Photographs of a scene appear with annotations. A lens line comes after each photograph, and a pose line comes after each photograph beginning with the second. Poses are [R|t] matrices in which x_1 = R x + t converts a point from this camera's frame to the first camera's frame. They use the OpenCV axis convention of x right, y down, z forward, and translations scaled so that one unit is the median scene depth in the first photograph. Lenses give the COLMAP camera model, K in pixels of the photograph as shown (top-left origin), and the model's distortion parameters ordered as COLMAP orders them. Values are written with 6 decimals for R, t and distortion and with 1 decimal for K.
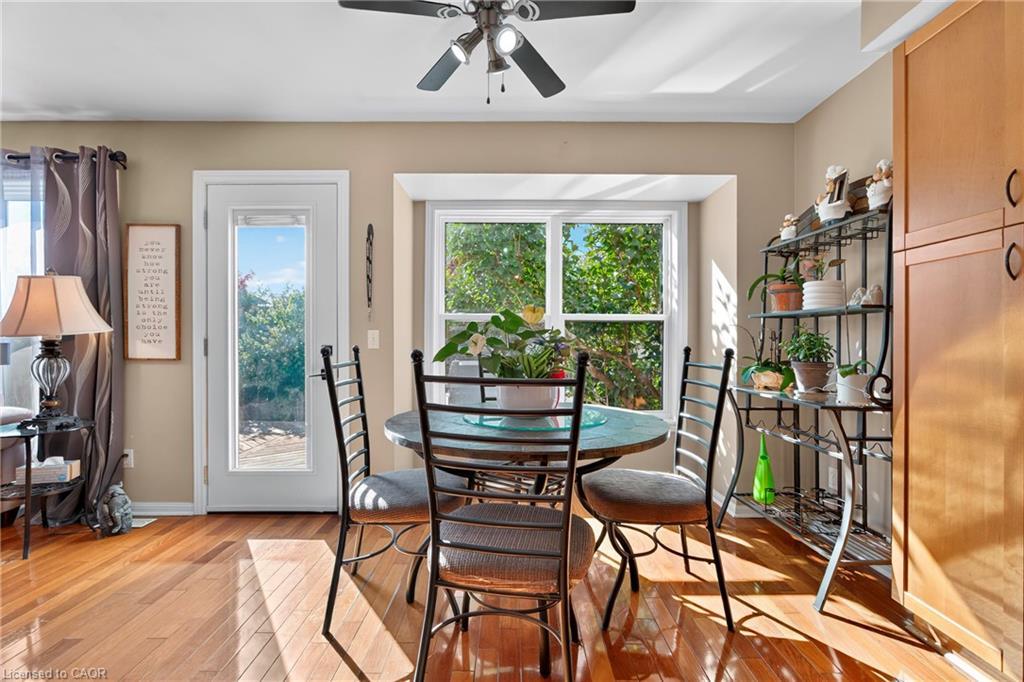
lens RADIAL K [[465.5, 0, 515.5], [0, 465.5, 346.2], [0, 0, 1]] dist [0.000032, -0.000450]
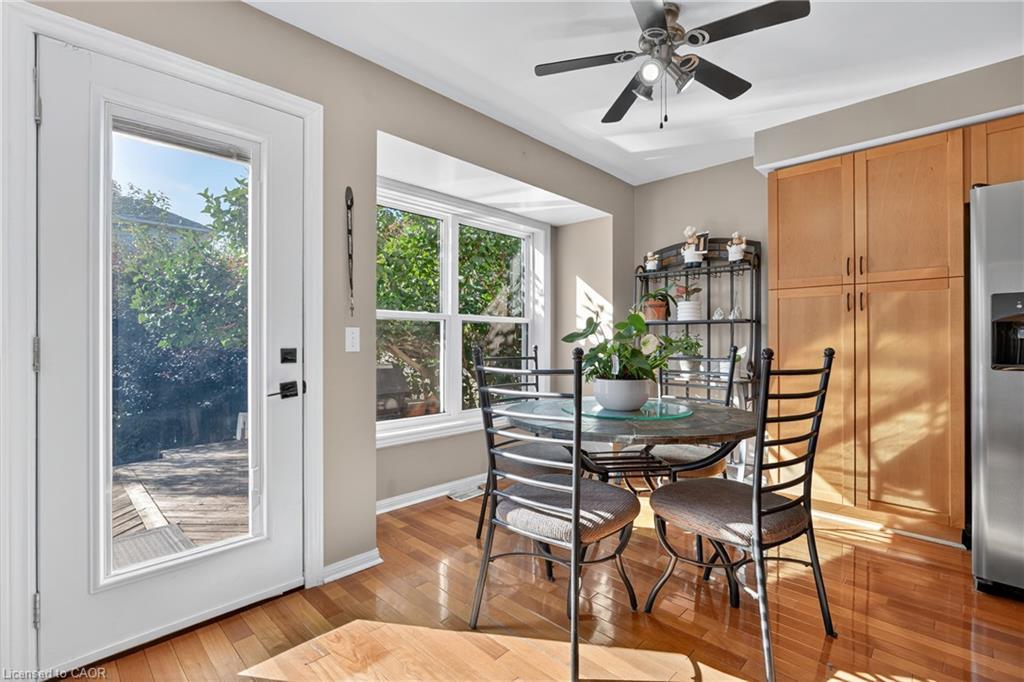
lens RADIAL K [[463.6, 0, 513.8], [0, 463.6, 337.7], [0, 0, 1]] dist [-0.009906, 0.000100]
pose [[0.702654, 0.003678, 0.711523, -0.658812], [0.008907, 0.999863, -0.013965, -0.004489], [-0.711476, 0.016151, 0.702524, 0.288680]]
